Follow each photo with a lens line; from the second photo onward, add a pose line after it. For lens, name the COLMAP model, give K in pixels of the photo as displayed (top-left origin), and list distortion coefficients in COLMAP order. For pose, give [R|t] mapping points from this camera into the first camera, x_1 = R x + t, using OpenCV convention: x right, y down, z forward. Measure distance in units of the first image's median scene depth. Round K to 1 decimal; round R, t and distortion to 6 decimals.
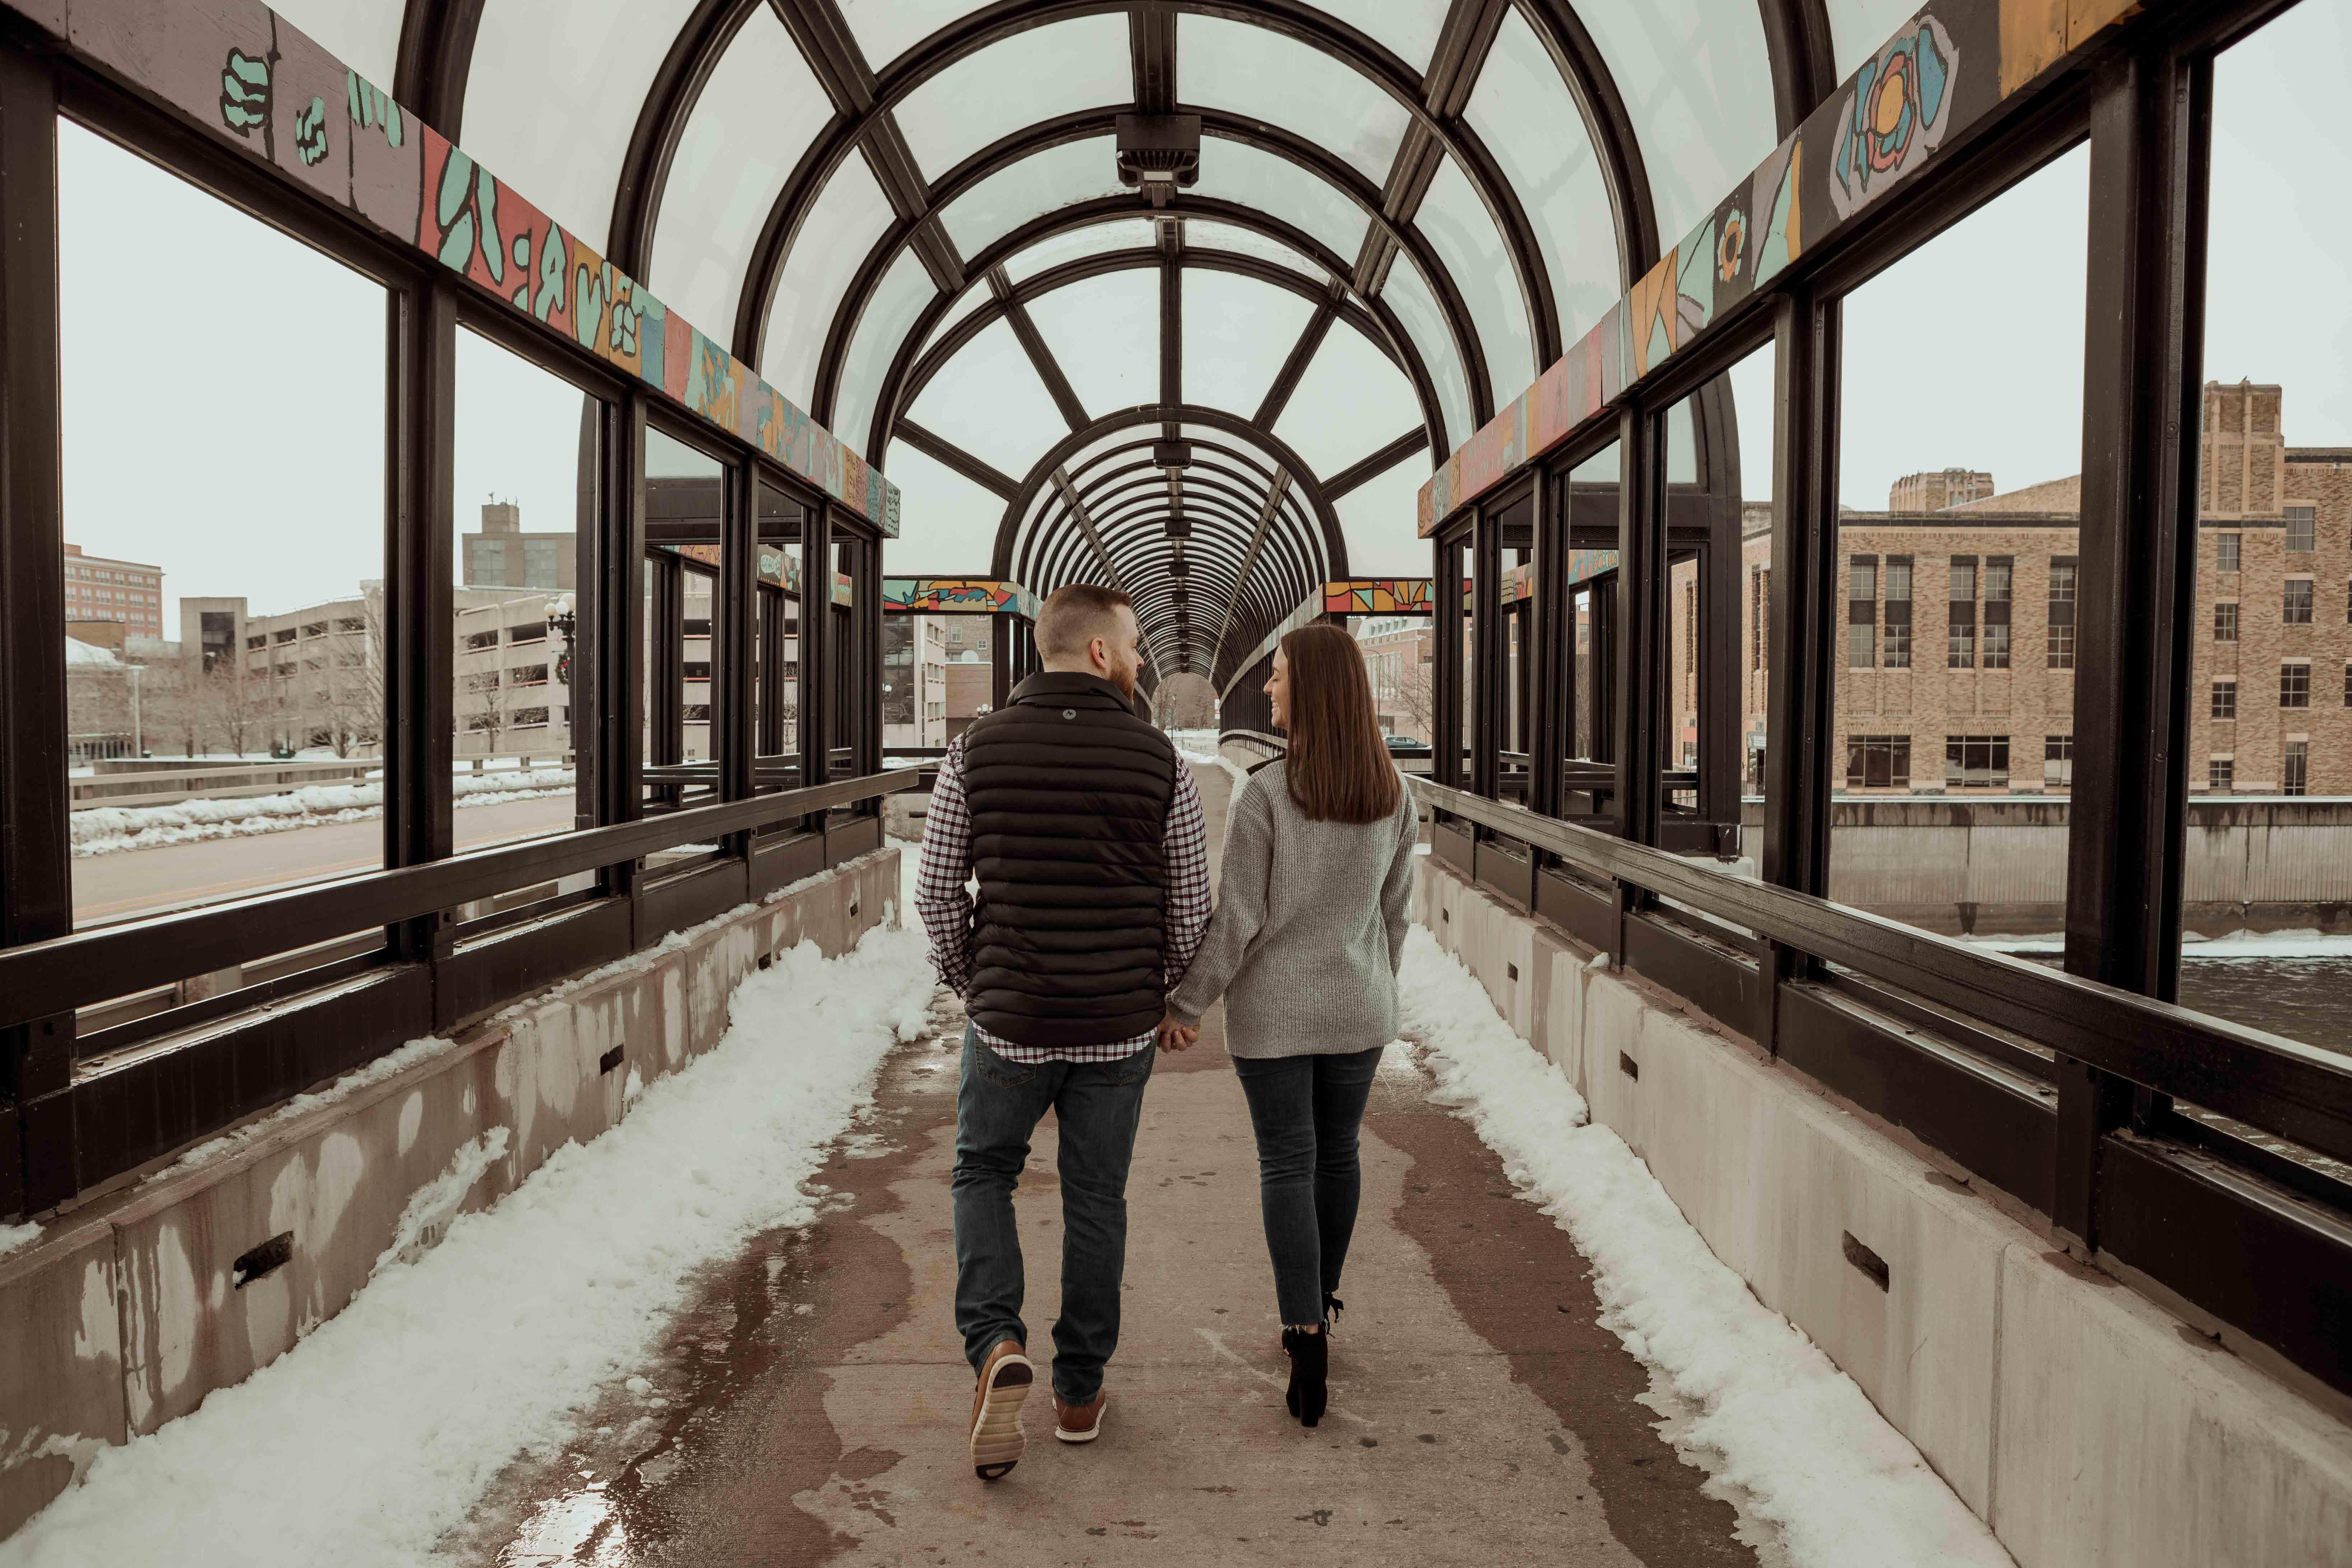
lens RADIAL K [[1648.3, 0, 1176.7], [0, 1648.3, 787.6], [0, 0, 1]] dist [-0.119193, 0.107443]
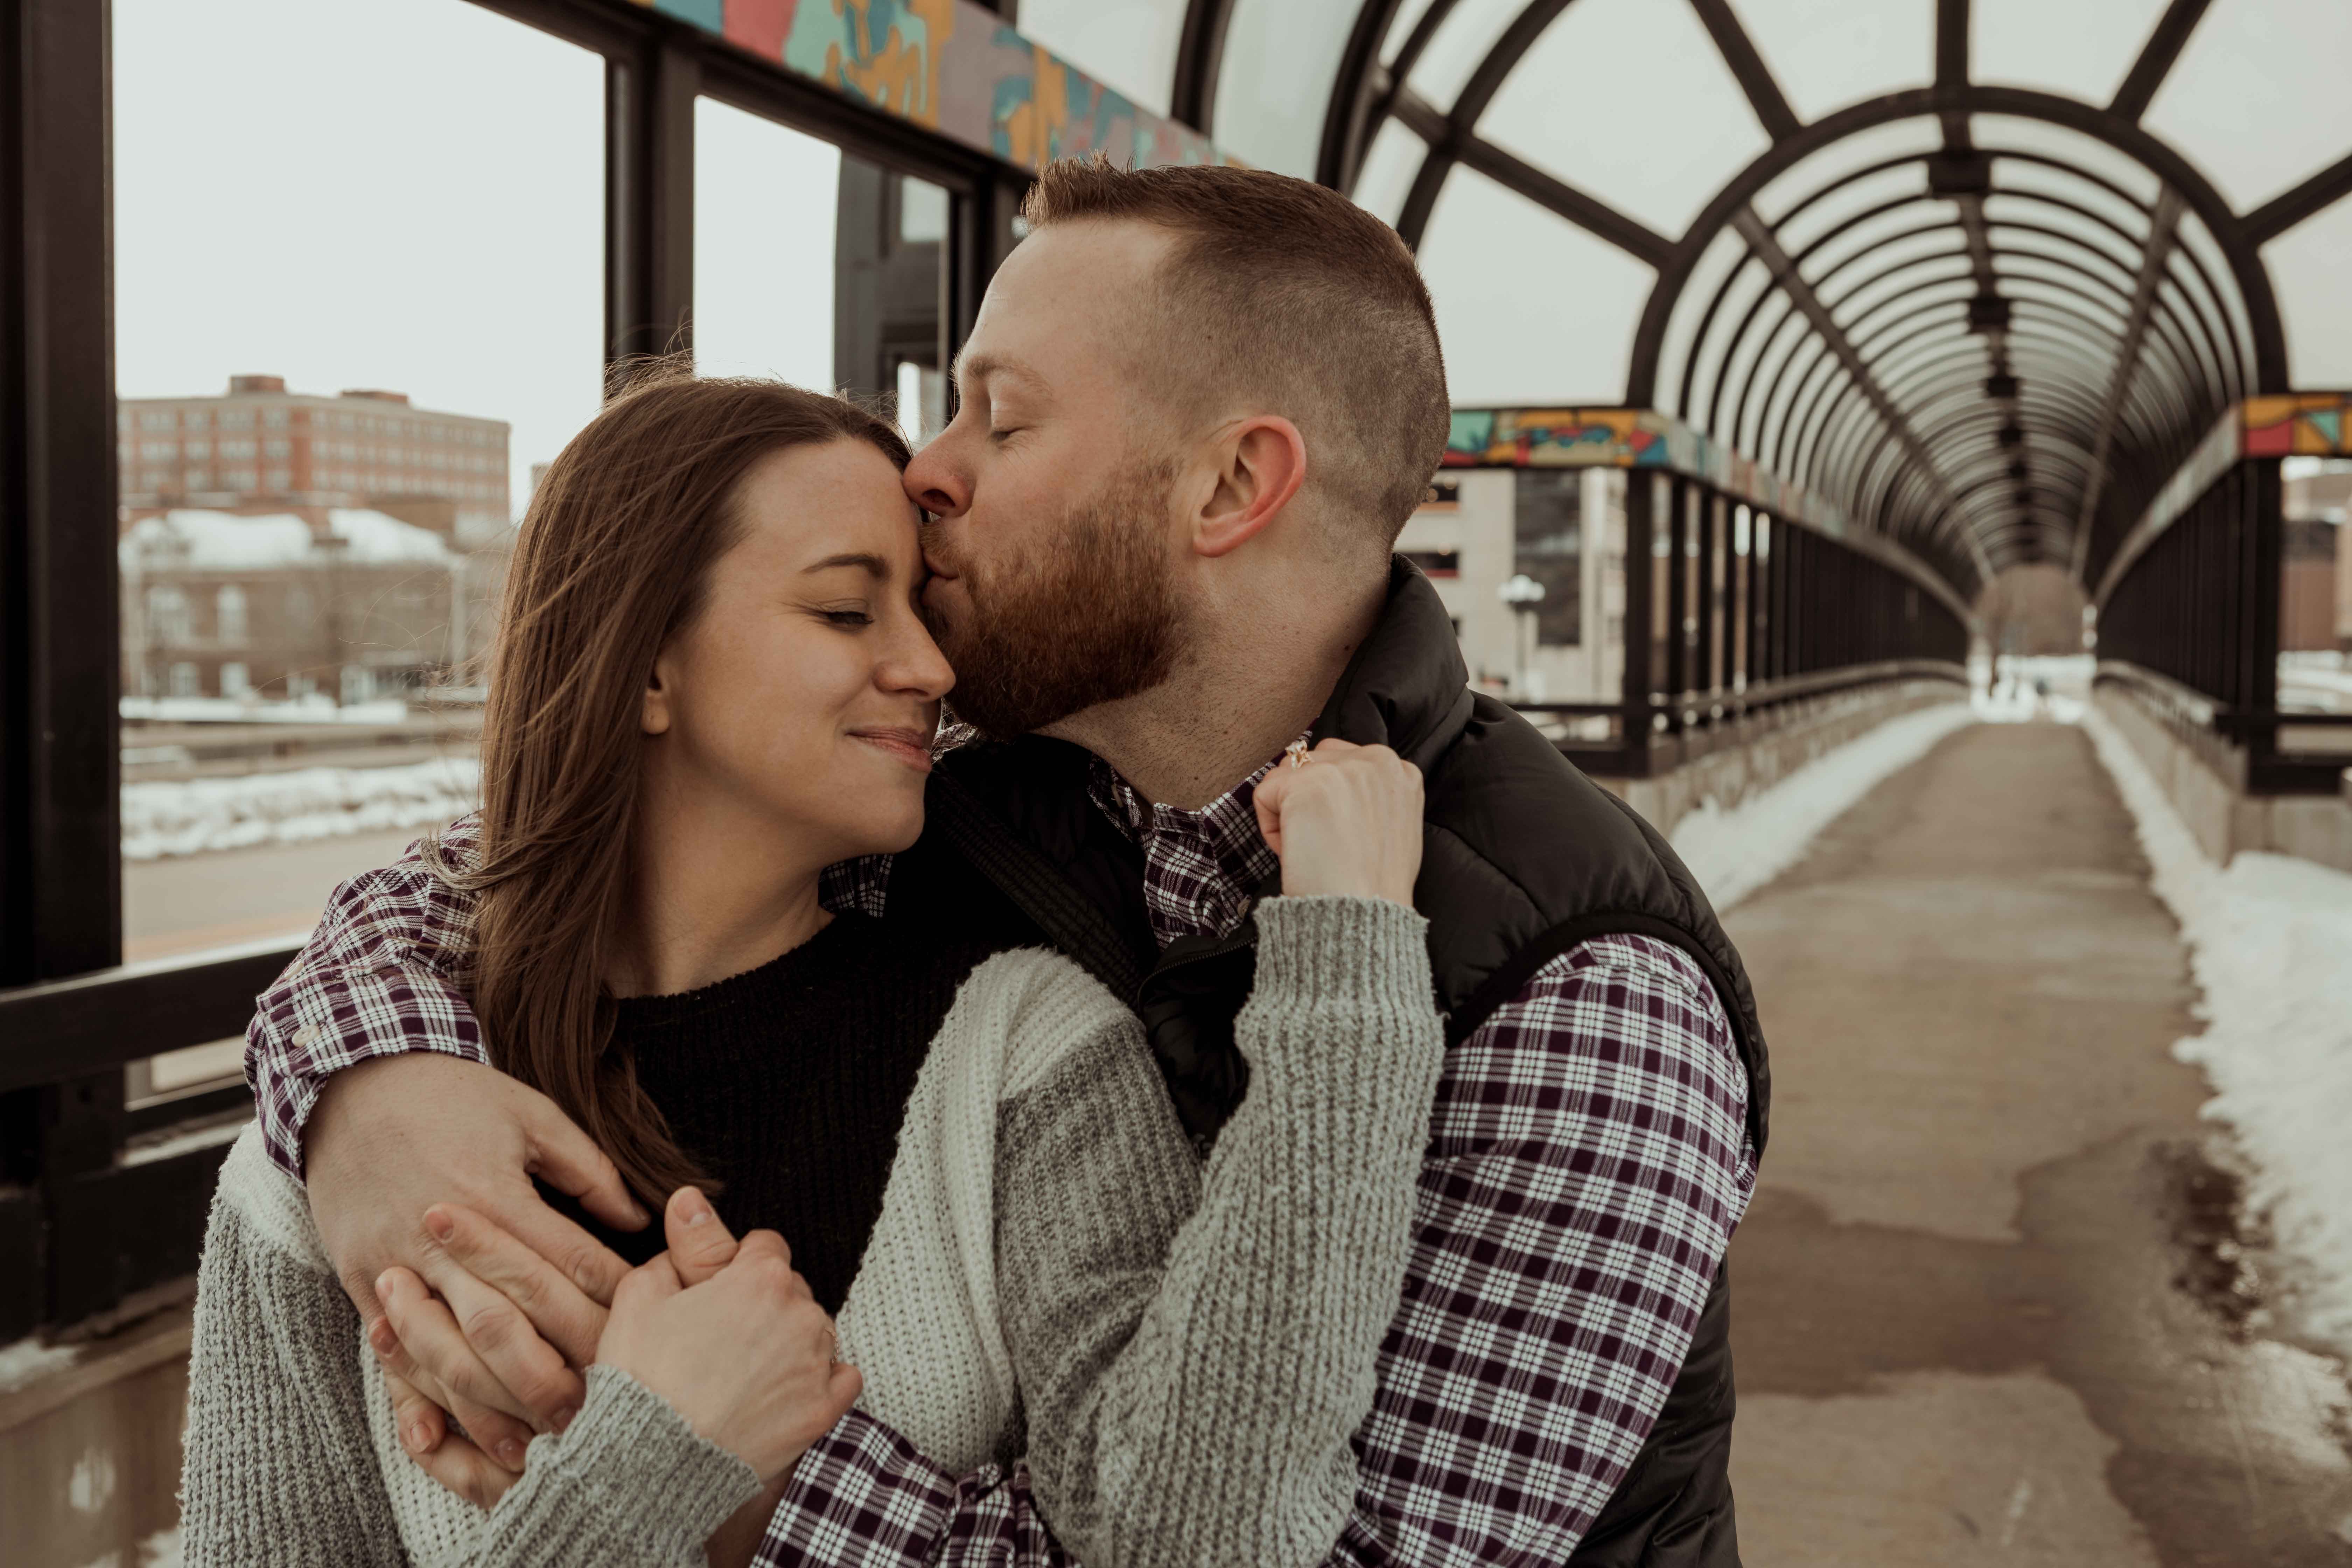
lens RADIAL K [[2602.1, 0, 1166.6], [0, 2602.1, 785.3], [0, 0, 1]] dist [-0.014015, 0.014874]
pose [[0.949385, 0.020076, -0.313474, 0.050034], [-0.015653, 0.999739, 0.016620, -0.015169], [0.313726, -0.010872, 0.949451, 0.168261]]
